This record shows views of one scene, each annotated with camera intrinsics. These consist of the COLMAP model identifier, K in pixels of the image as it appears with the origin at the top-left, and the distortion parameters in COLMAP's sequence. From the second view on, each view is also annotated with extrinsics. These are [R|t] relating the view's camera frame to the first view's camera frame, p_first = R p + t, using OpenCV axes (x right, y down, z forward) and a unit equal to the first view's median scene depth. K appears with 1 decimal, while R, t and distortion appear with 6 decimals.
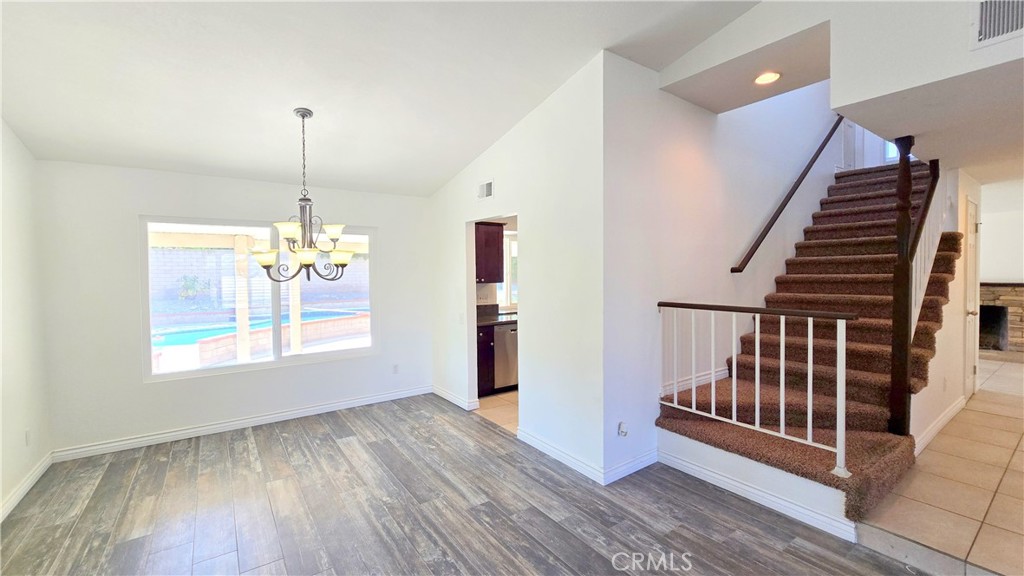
lens RADIAL K [[420.4, 0, 515.4], [0, 420.4, 279.6], [0, 0, 1]] dist [-0.001487, -0.000121]
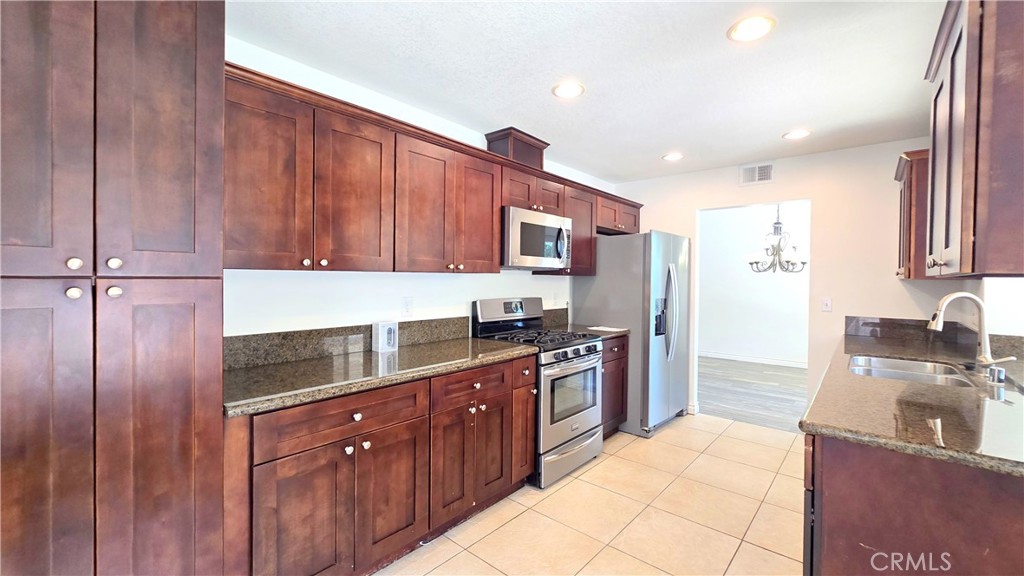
lens RADIAL K [[420.3, 0, 513.3], [0, 420.3, 284.4], [0, 0, 1]] dist [-0.002308, -0.000332]
pose [[-0.973089, 0.001416, -0.230425, 0.844660], [-0.009233, 0.998938, 0.045131, -0.014041], [0.230244, 0.046044, -0.972043, 2.213622]]
